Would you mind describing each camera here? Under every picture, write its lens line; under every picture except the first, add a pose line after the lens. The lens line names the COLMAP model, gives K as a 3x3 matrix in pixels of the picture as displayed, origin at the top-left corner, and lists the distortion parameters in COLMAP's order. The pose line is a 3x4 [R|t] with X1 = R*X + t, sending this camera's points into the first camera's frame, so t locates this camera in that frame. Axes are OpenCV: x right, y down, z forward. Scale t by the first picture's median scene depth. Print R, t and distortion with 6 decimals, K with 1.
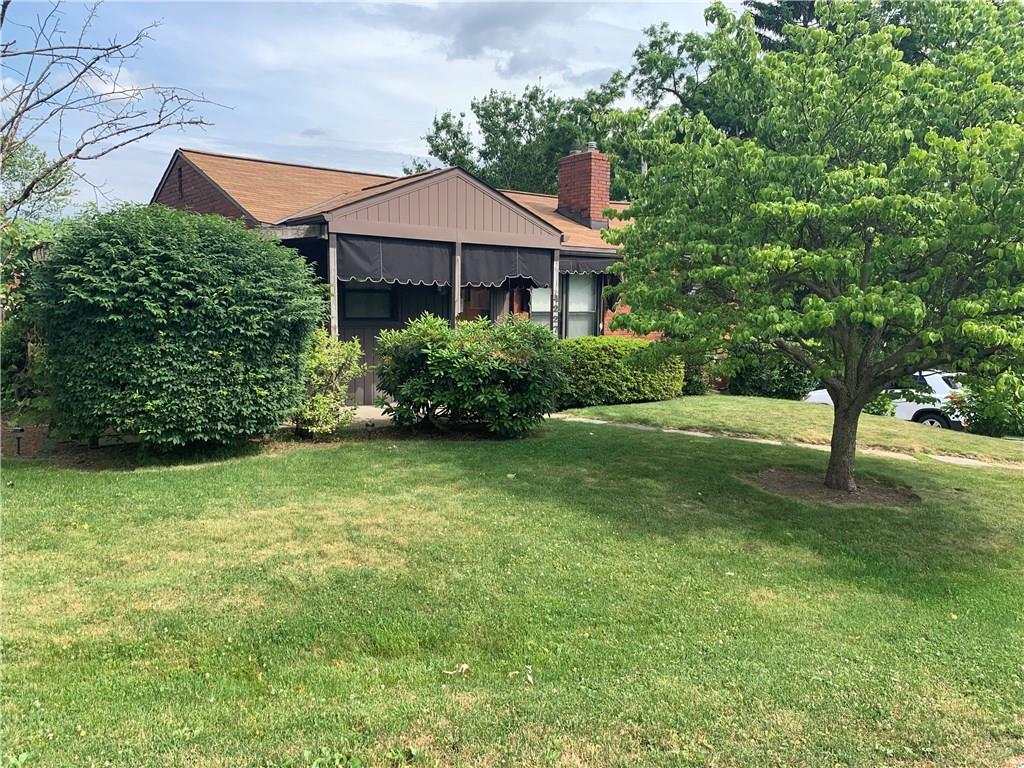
lens RADIAL K [[776.0, 0, 509.0], [0, 776.0, 387.6], [0, 0, 1]] dist [0.013153, -0.028145]
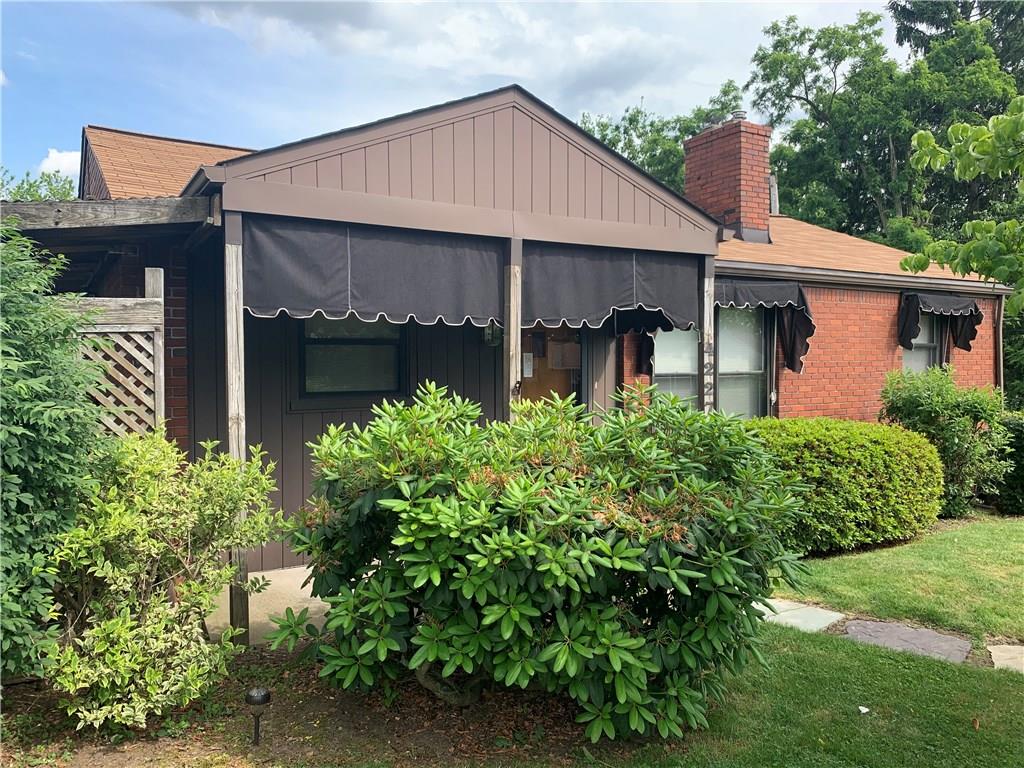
lens RADIAL K [[776.0, 0, 507.9], [0, 776.0, 378.0], [0, 0, 1]] dist [0.013153, -0.028145]
pose [[0.992825, -0.012501, -0.118922, -0.011829], [0.002221, 0.996277, -0.086187, -0.050973], [0.119557, 0.085304, 0.989156, 0.468457]]
